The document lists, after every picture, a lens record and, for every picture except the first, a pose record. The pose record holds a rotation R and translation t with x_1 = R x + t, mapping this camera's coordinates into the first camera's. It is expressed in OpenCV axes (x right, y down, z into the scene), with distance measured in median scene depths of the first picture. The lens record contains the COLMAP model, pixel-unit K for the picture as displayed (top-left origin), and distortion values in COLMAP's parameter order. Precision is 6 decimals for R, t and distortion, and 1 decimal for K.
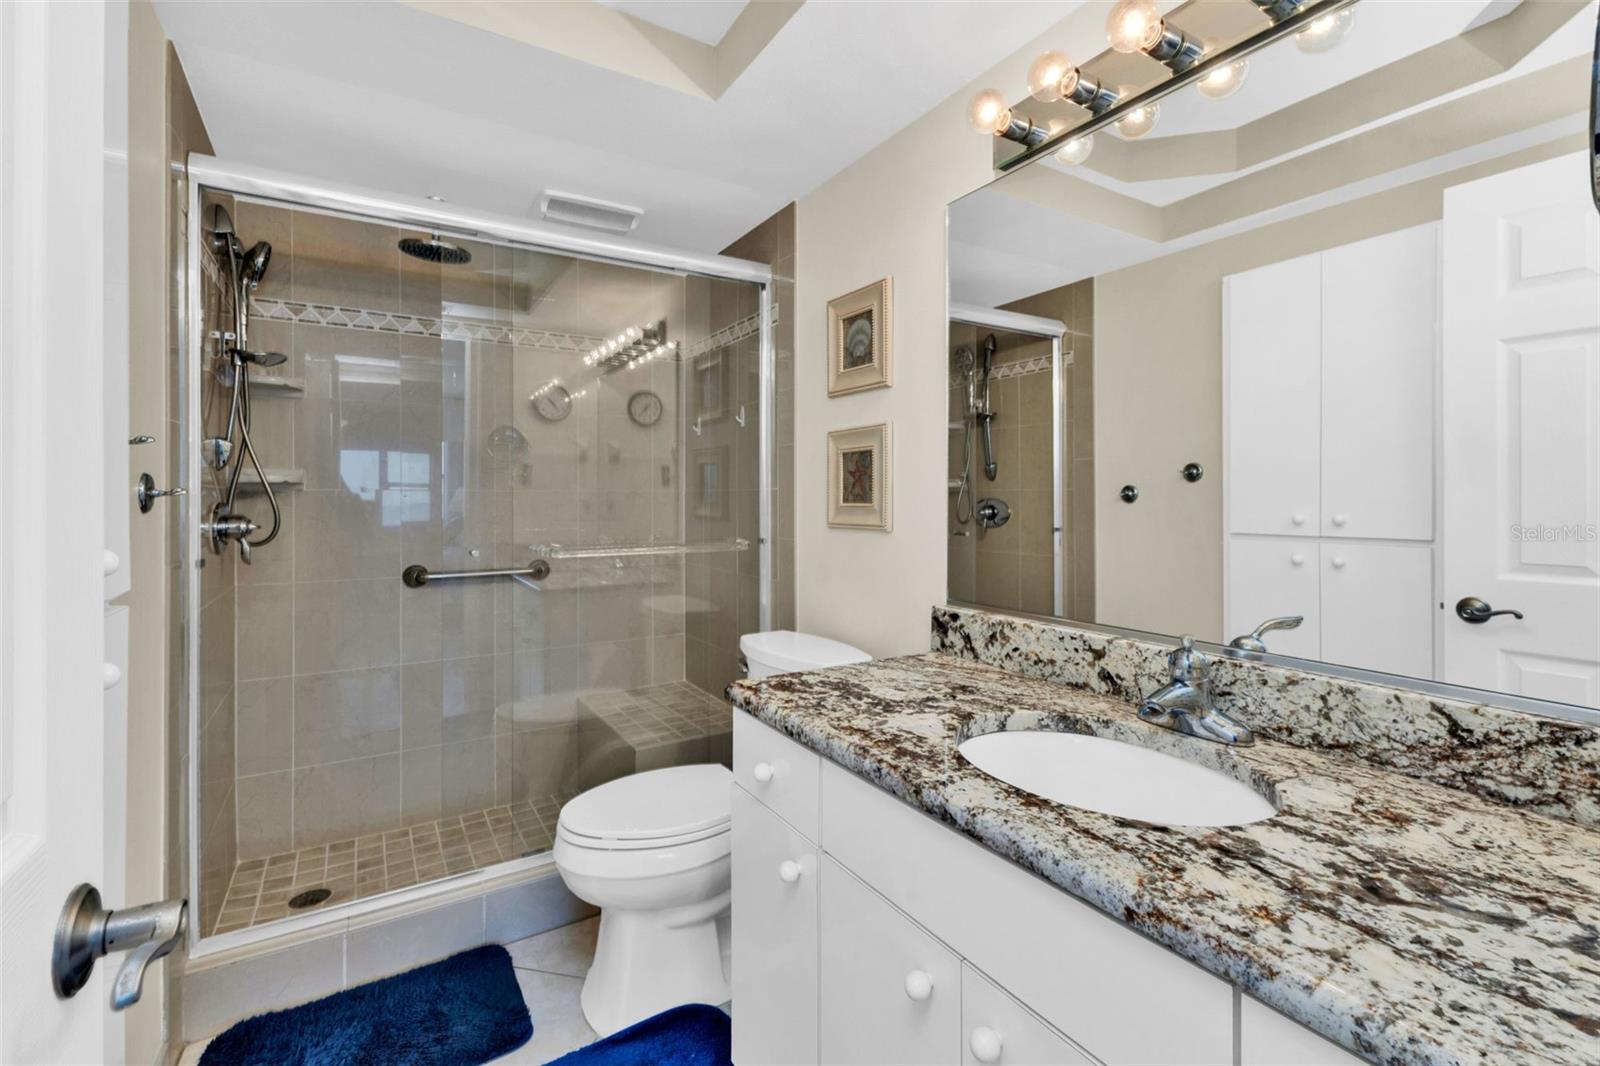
lens RADIAL K [[708.1, 0, 777.5], [0, 708.1, 515.1], [0, 0, 1]] dist [0.007763, 0.000787]
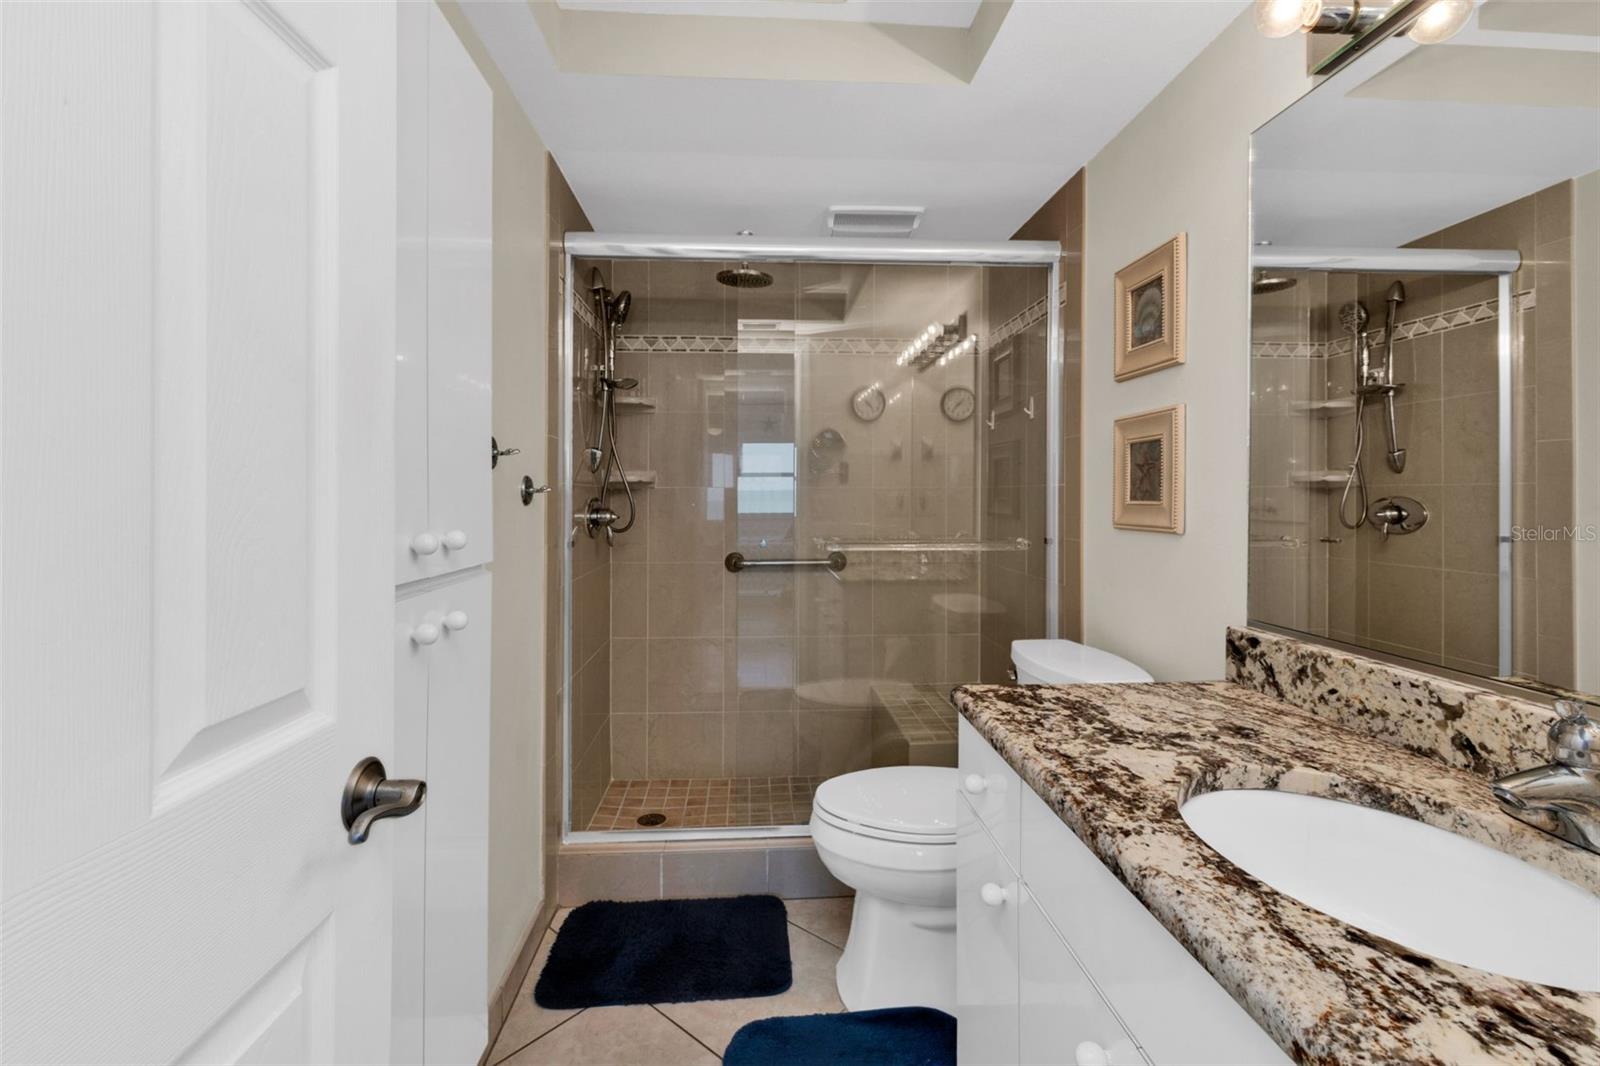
lens RADIAL K [[707.0, 0, 800.9], [0, 707.0, 512.0], [0, 0, 1]] dist [0.013782, -0.004260]
pose [[0.885998, 0.012892, -0.463510, 0.143580], [-0.012909, 0.999912, 0.003136, -0.000735], [0.463509, 0.003205, 0.886086, 0.035100]]
